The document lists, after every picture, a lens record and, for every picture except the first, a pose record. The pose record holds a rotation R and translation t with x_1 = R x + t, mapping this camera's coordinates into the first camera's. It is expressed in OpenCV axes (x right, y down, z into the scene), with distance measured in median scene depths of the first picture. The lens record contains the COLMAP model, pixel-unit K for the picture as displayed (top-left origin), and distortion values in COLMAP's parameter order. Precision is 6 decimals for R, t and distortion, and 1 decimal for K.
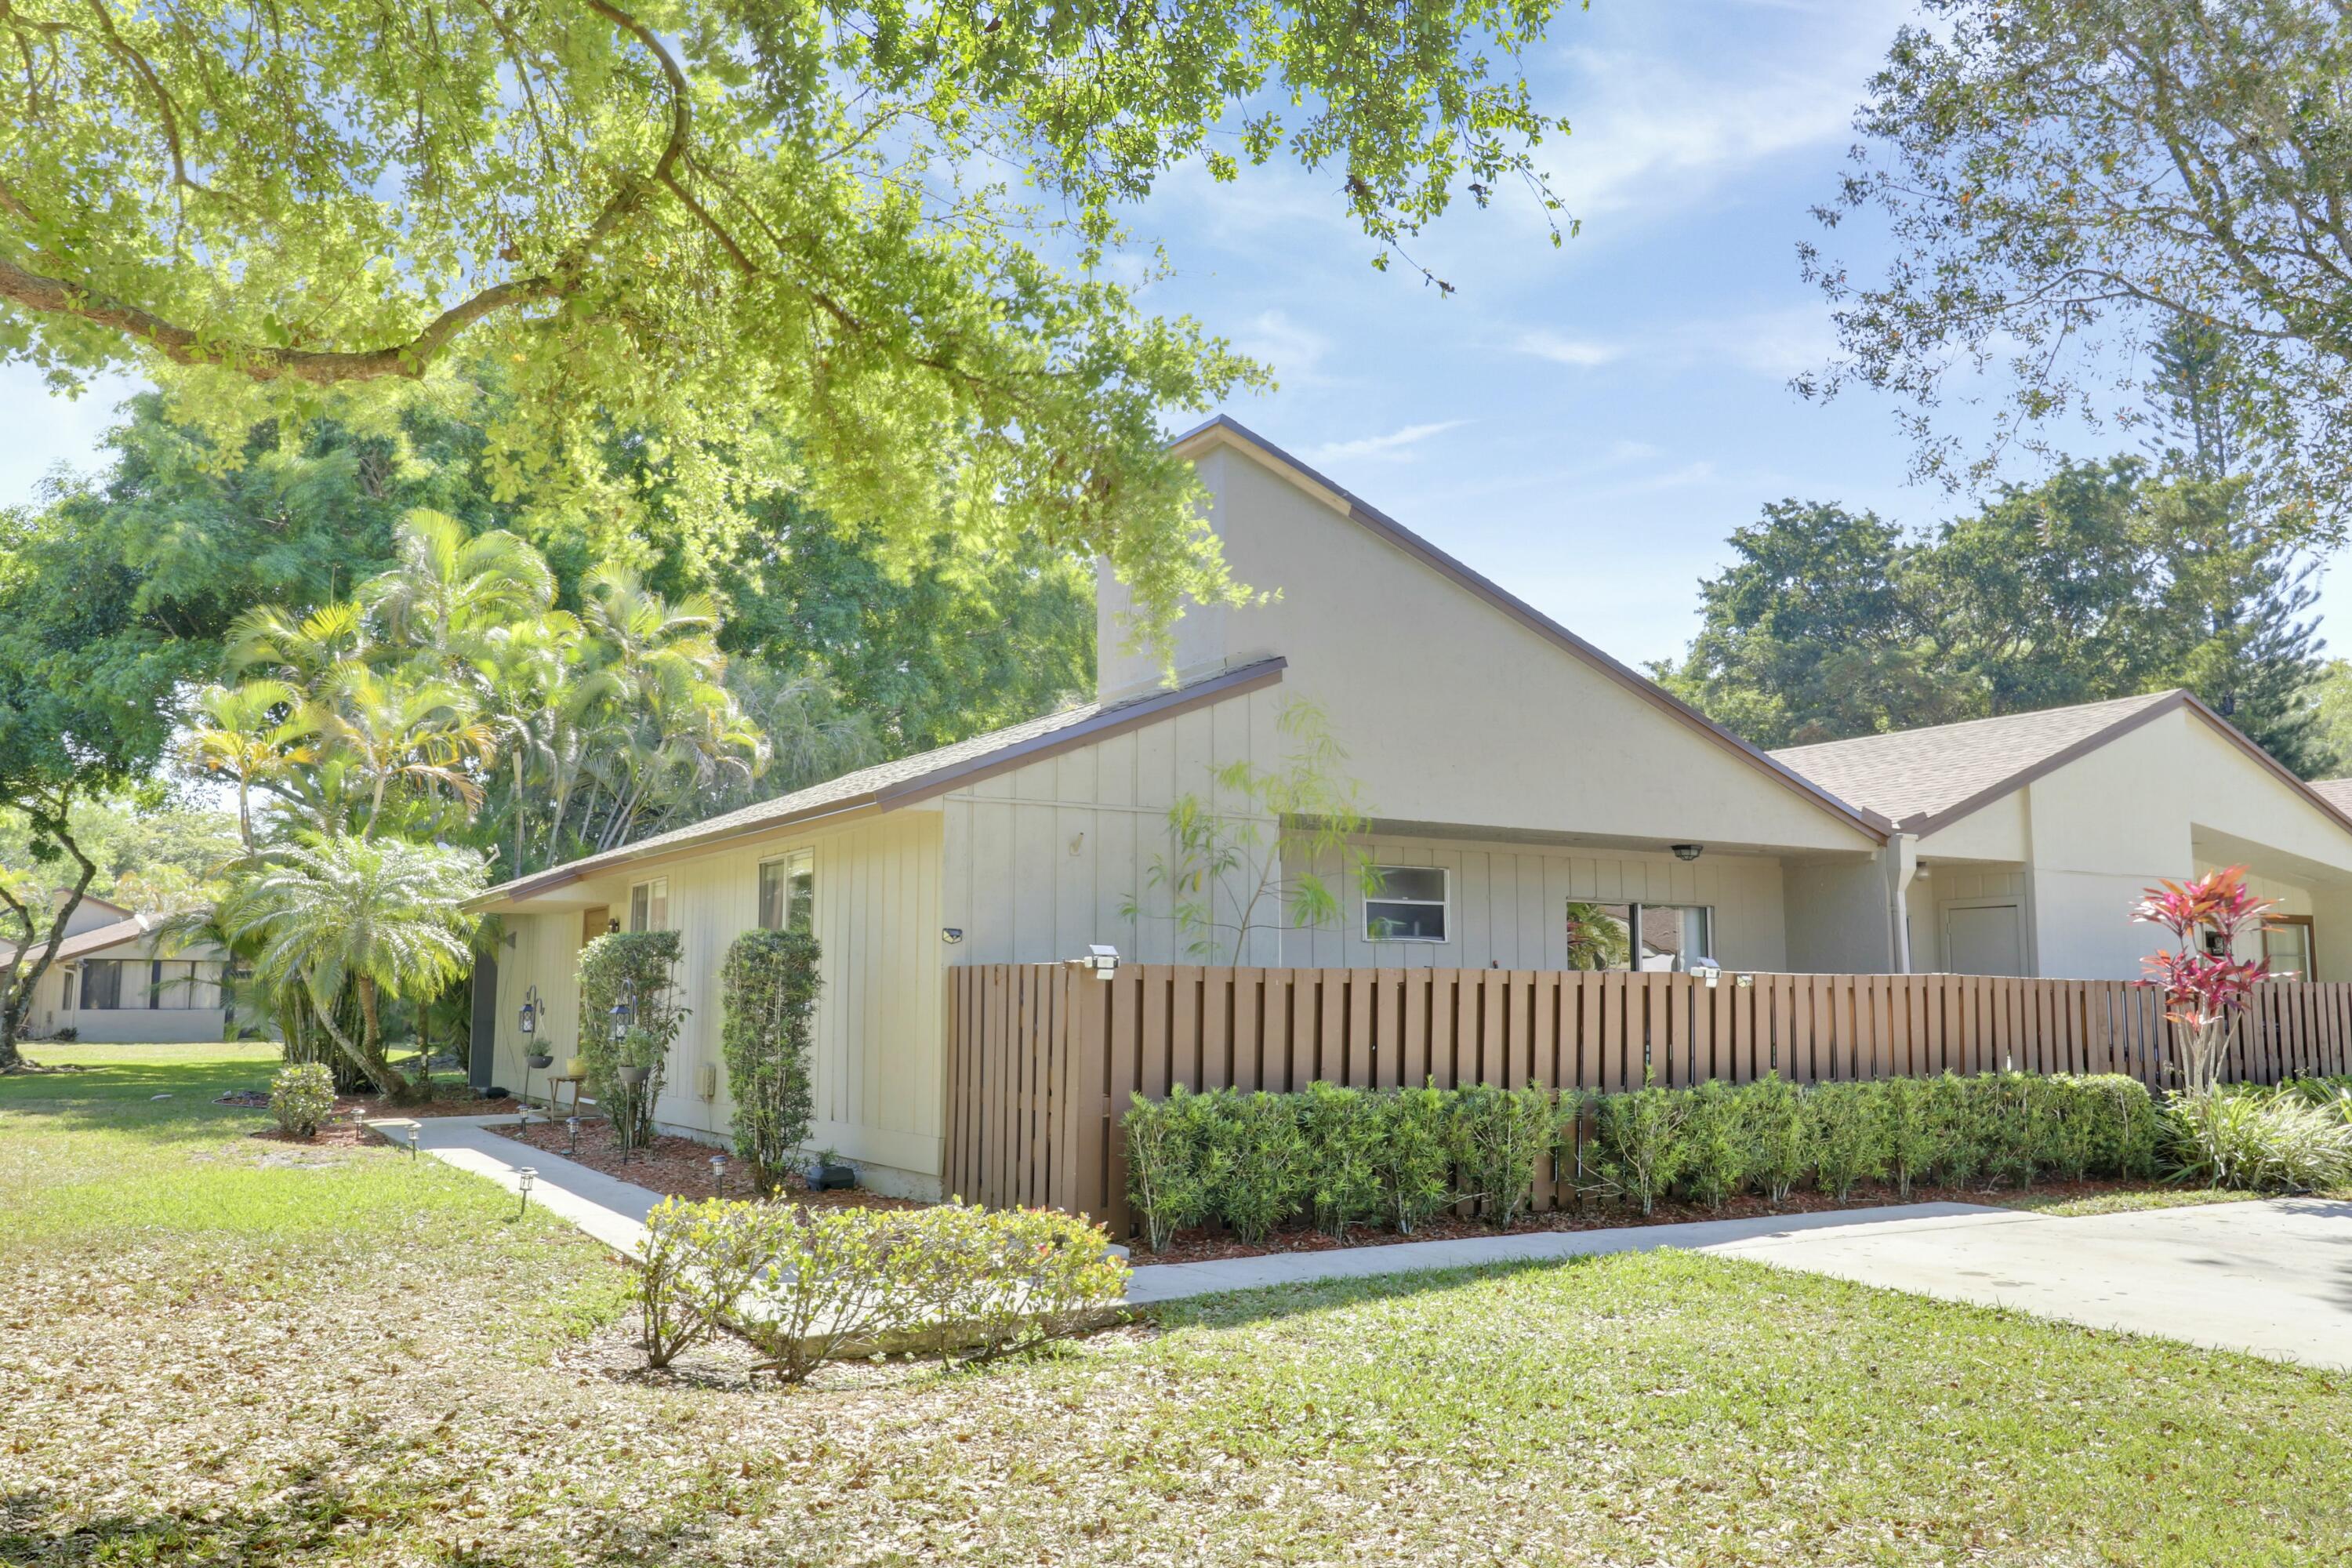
lens RADIAL K [[1938.0, 0, 1245.5], [0, 1938.0, 785.1], [0, 0, 1]] dist [0.042673, 0.011000]
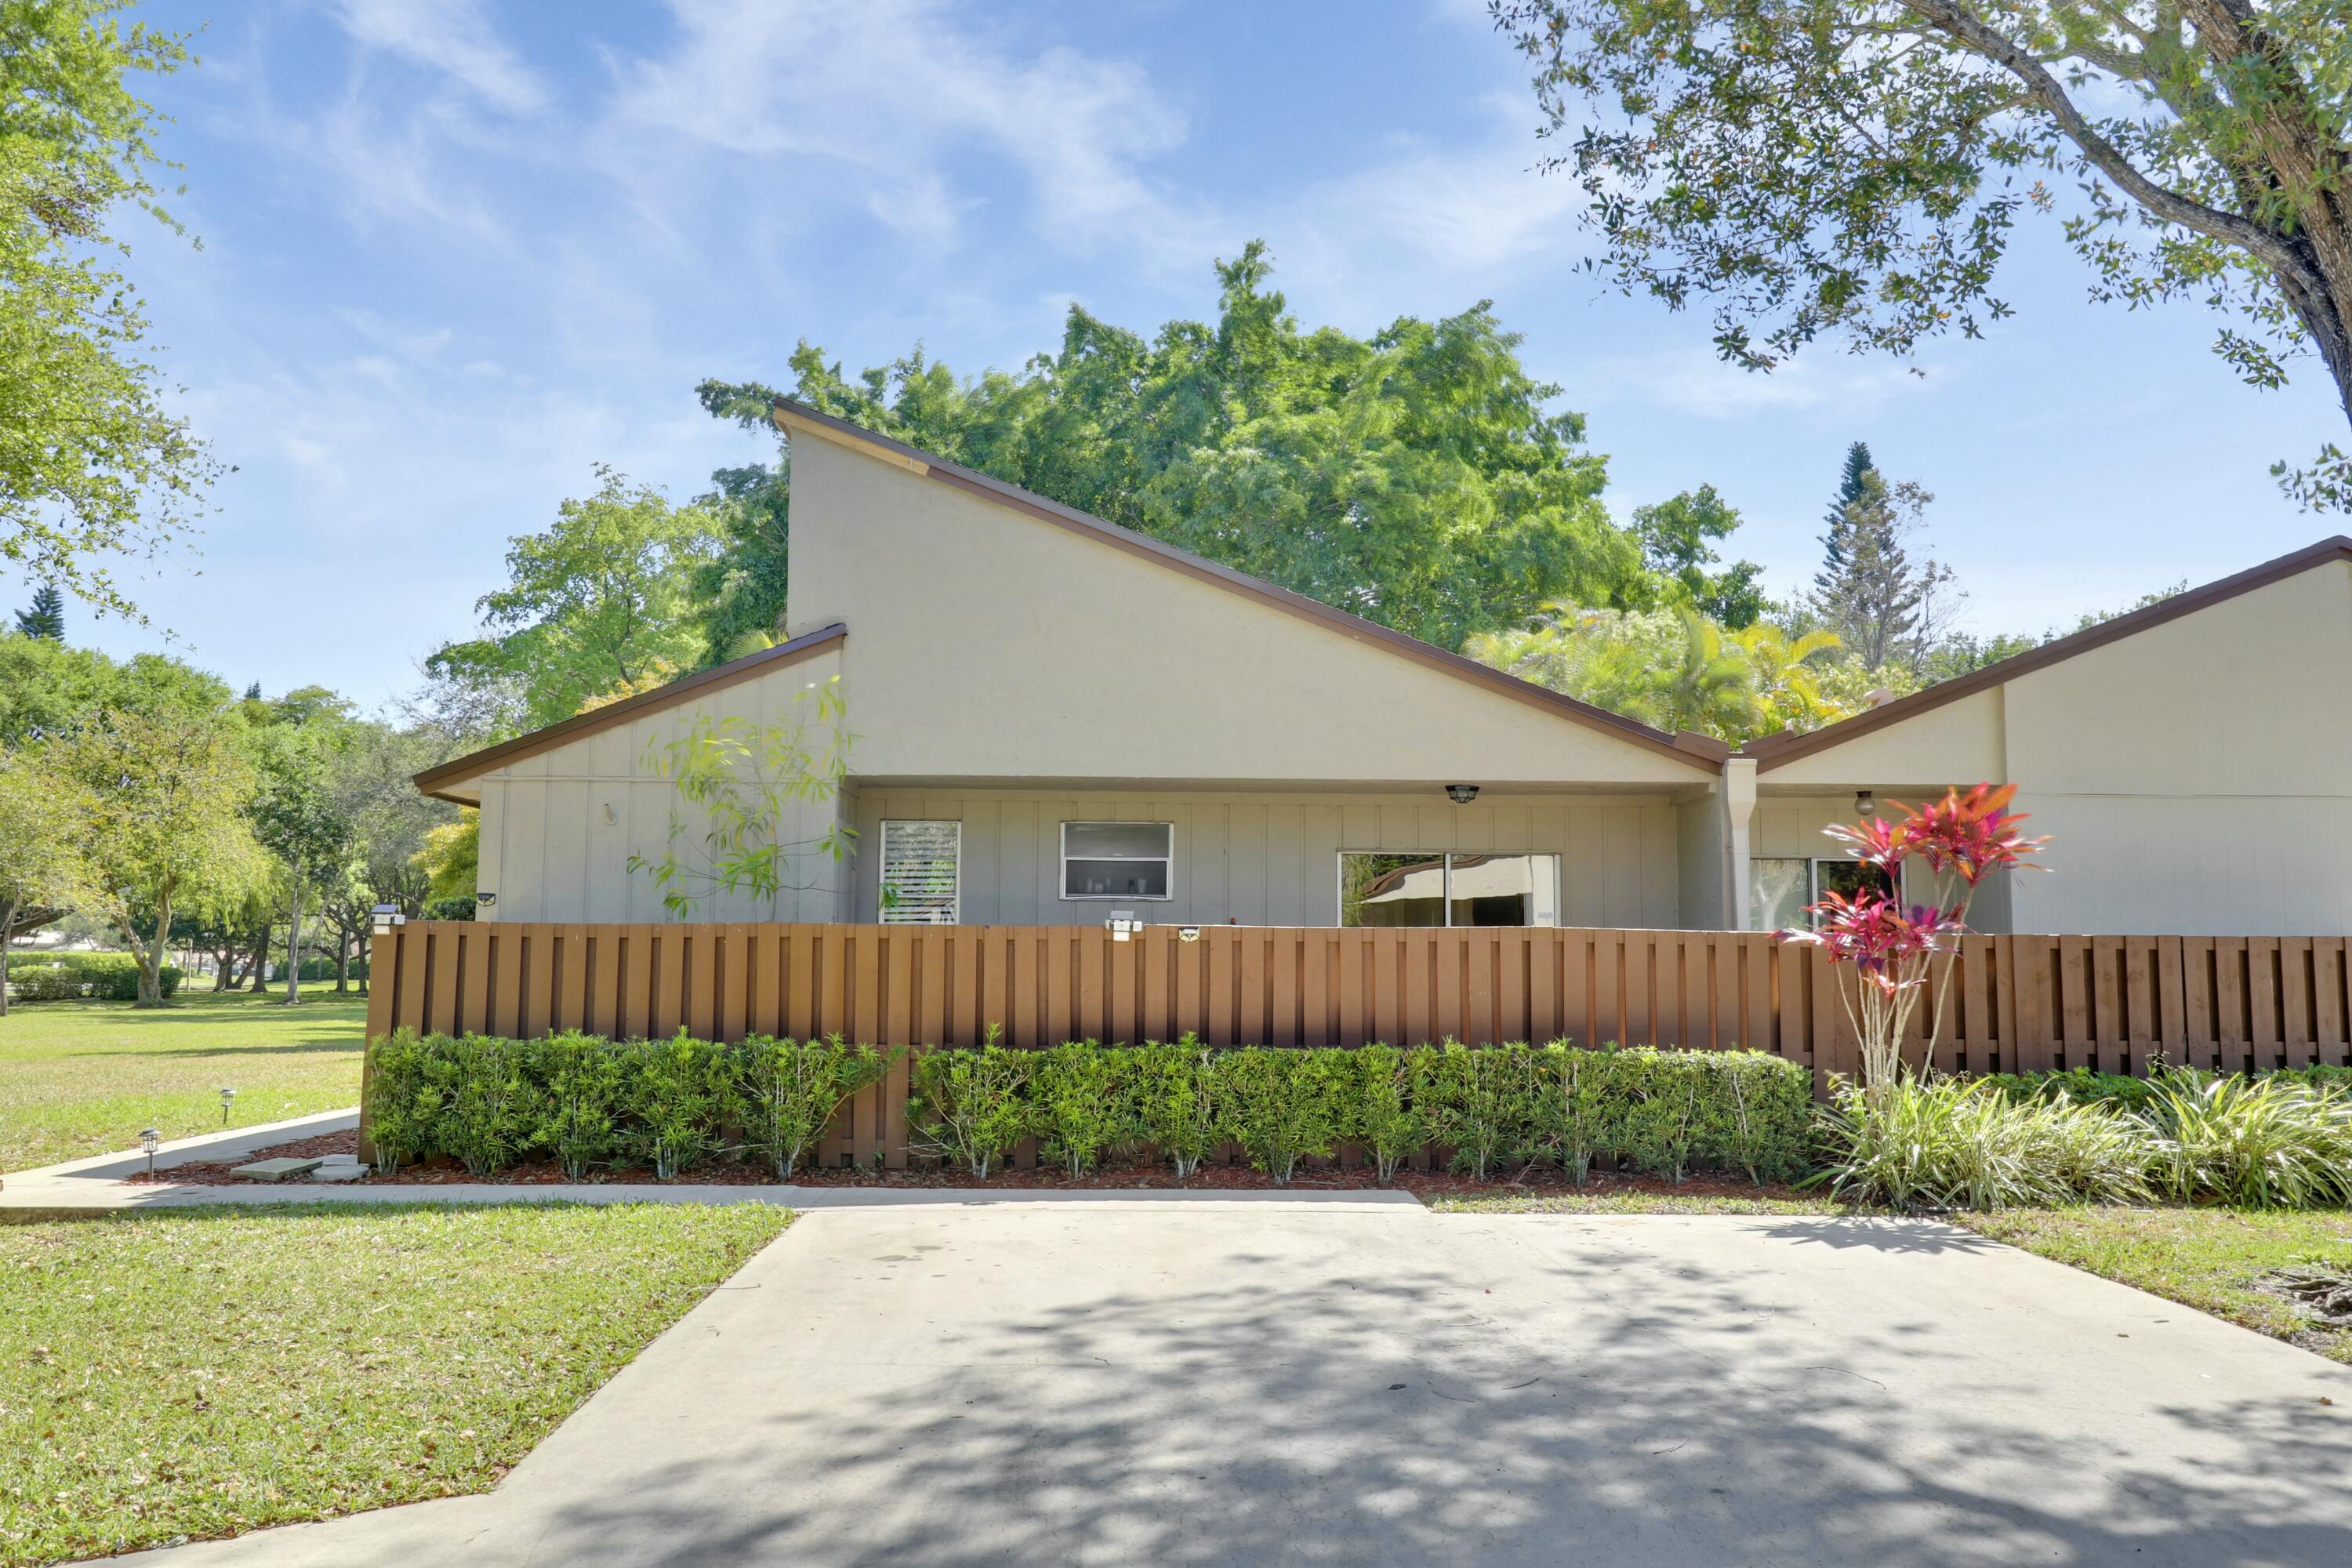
lens RADIAL K [[1938.0, 0, 1245.5], [0, 1938.0, 785.1], [0, 0, 1]] dist [0.042673, 0.011000]
pose [[0.840009, -0.048747, -0.540378, 0.937340], [0.053332, 0.998551, -0.007174, 0.047550], [0.539944, -0.022793, 0.841392, 0.310453]]
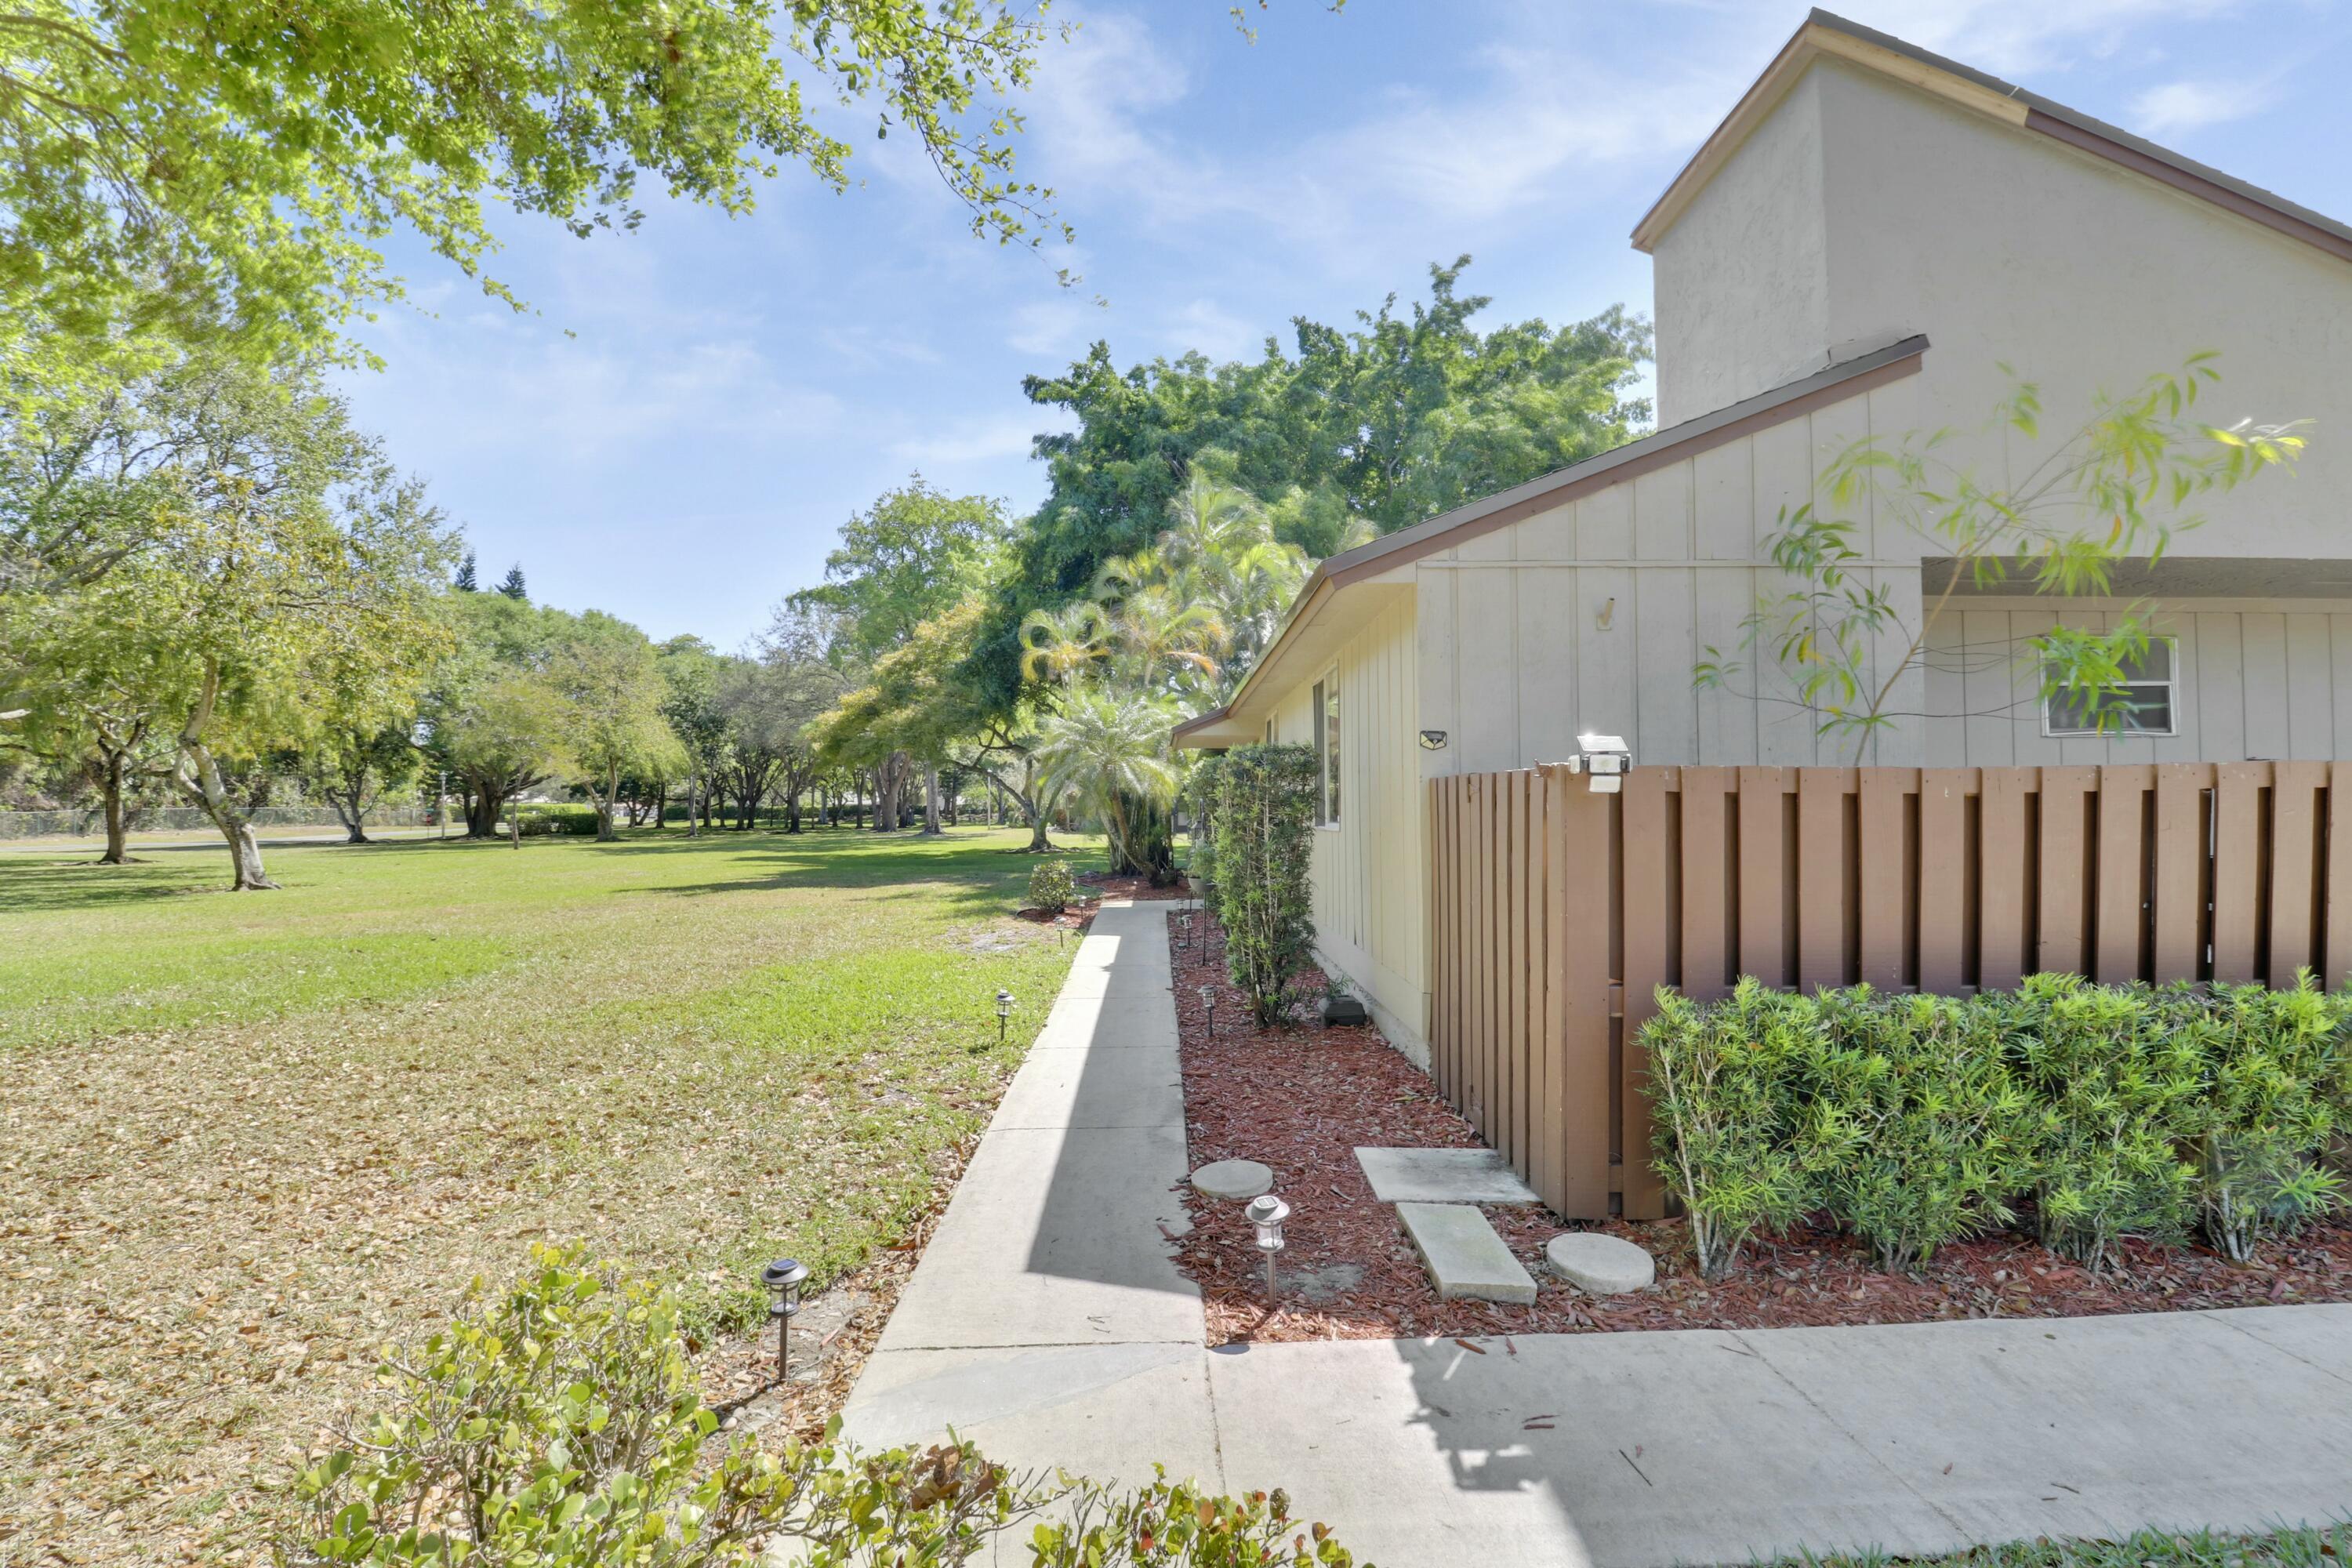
lens RADIAL K [[1082.2, 0, 1189.9], [0, 1082.2, 791.6], [0, 0, 1]] dist [0.000897, -0.012890]
pose [[0.852811, -0.015930, -0.521977, -0.008070], [0.065859, 0.994835, 0.077239, 0.064162], [0.518050, -0.100247, 0.849455, 0.634950]]
